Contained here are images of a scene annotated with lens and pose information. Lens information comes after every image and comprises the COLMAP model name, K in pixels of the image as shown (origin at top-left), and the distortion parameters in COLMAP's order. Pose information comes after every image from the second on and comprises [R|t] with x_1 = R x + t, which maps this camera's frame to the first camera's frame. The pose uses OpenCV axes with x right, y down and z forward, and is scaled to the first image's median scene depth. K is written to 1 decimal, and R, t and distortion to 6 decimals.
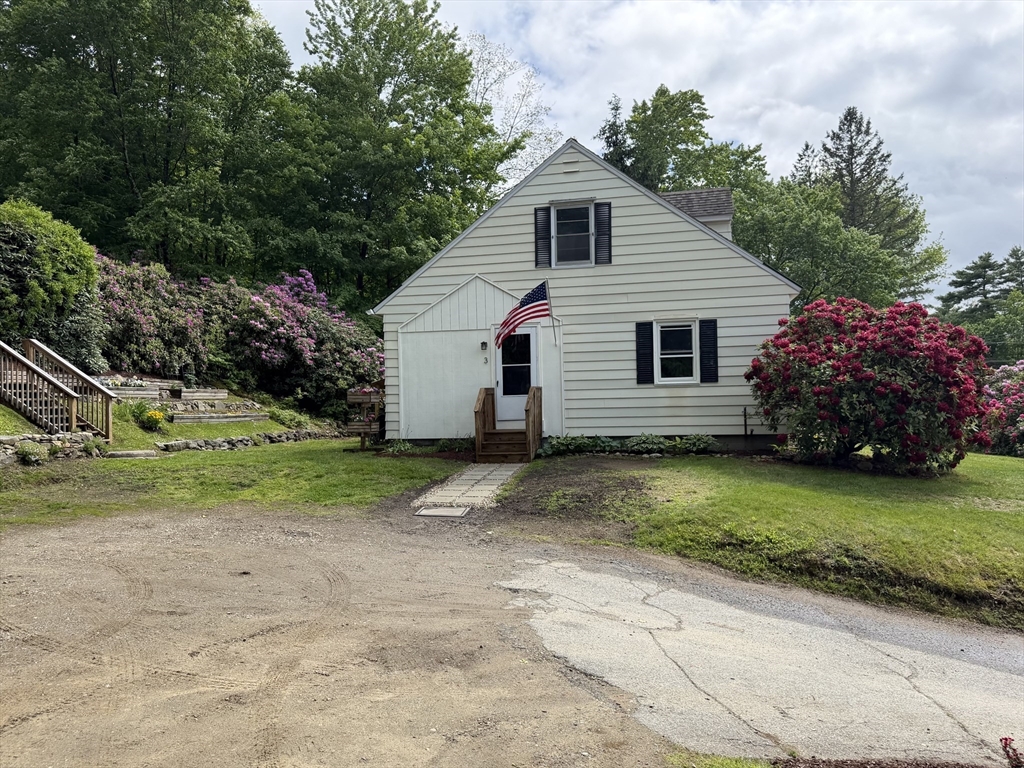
lens RADIAL K [[711.9, 0, 511.1], [0, 711.9, 381.8], [0, 0, 1]] dist [0.007753, 0.001224]
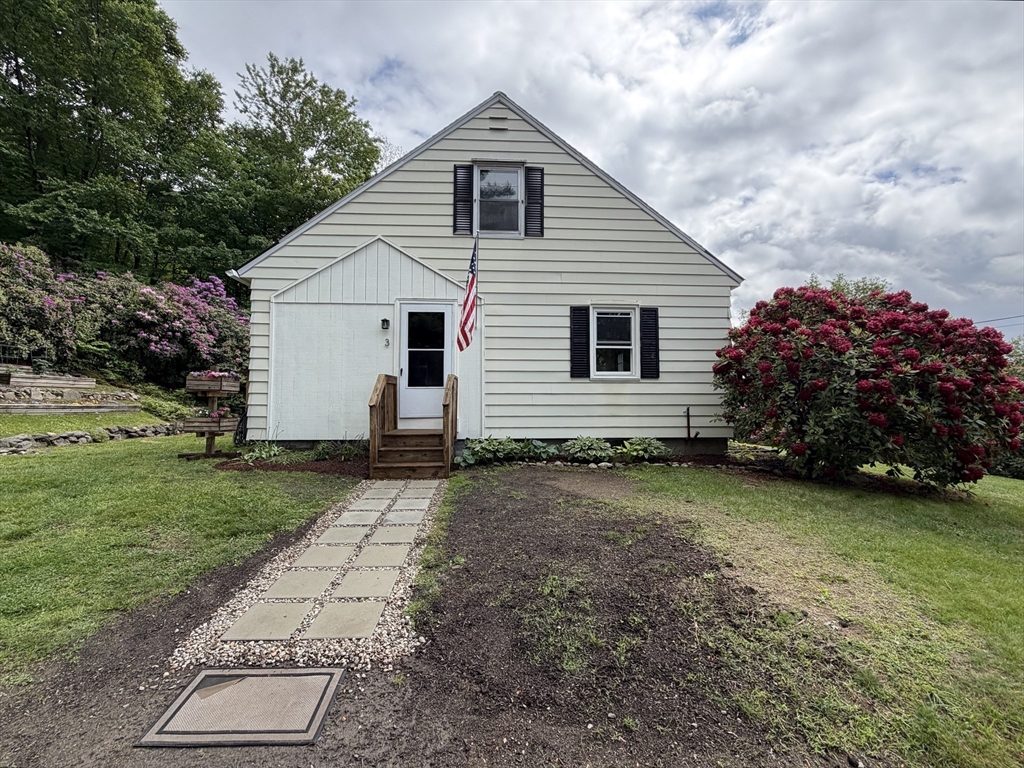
lens RADIAL K [[414.4, 0, 504.9], [0, 414.4, 383.4], [0, 0, 1]] dist [-0.007352, -0.000067]
pose [[0.966350, 0.034052, 0.254968, -0.024905], [-0.028616, 0.999278, -0.024999, 0.024051], [-0.255635, 0.016862, 0.966626, 0.521196]]
